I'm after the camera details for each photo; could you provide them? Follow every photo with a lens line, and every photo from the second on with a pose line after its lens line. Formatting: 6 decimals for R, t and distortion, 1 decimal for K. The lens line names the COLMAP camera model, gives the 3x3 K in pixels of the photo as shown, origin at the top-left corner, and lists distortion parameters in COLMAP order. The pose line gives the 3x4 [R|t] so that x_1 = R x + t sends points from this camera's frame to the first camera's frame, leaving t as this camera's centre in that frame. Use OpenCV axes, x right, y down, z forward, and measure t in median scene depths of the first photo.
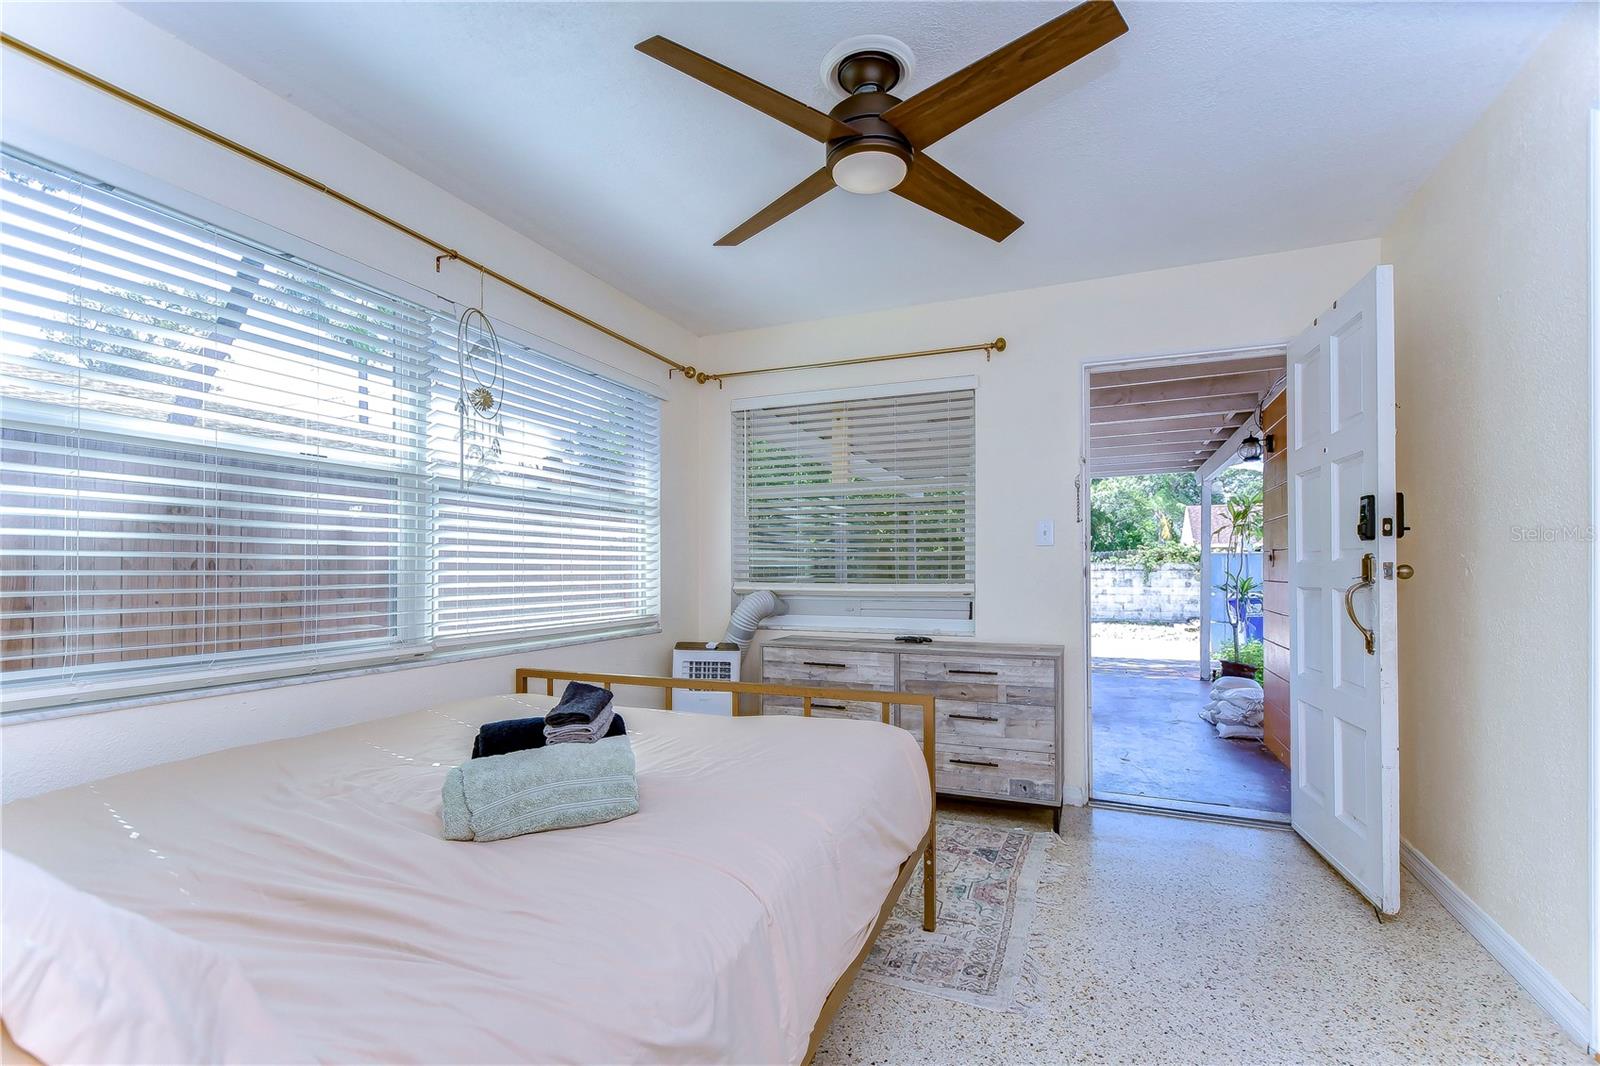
lens RADIAL K [[711.2, 0, 796.6], [0, 711.2, 559.1], [0, 0, 1]] dist [0.029385, 0.000035]
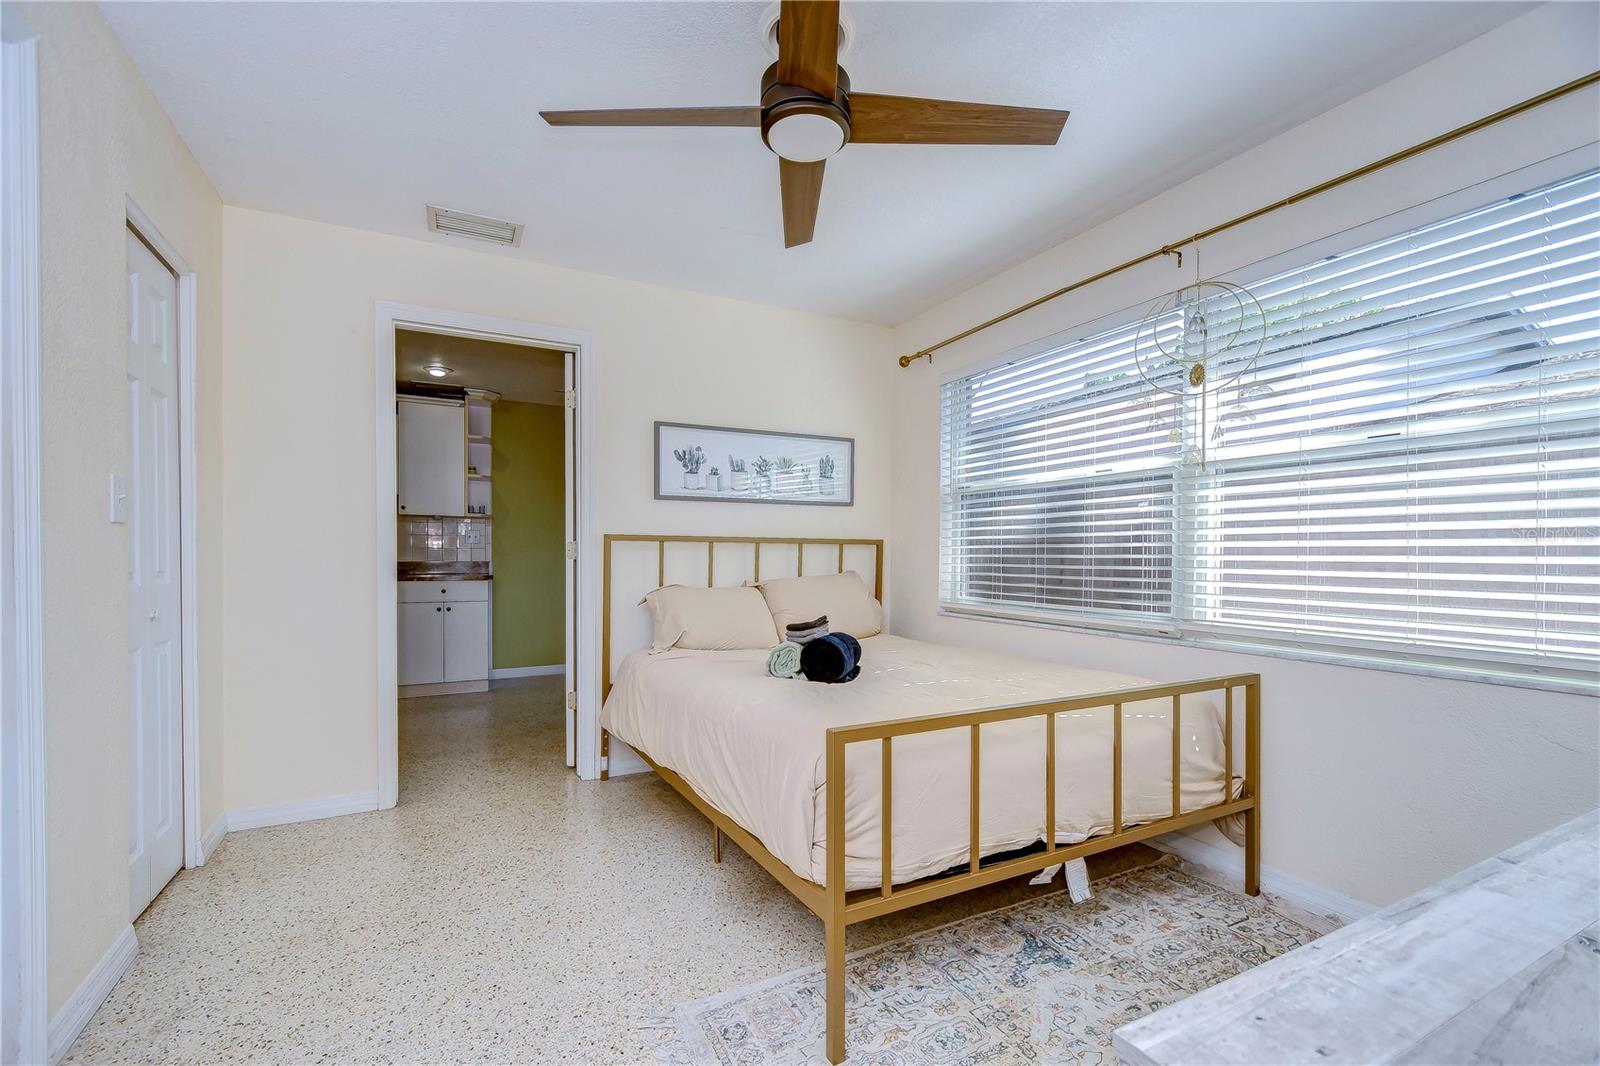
lens RADIAL K [[688.4, 0, 799.1], [0, 688.4, 563.4], [0, 0, 1]] dist [0.000248, -0.000171]
pose [[-0.635183, 0.004958, -0.772346, 0.535190], [0.006415, 0.999979, 0.001144, 0.020167], [0.772335, -0.004228, -0.635202, 1.030297]]
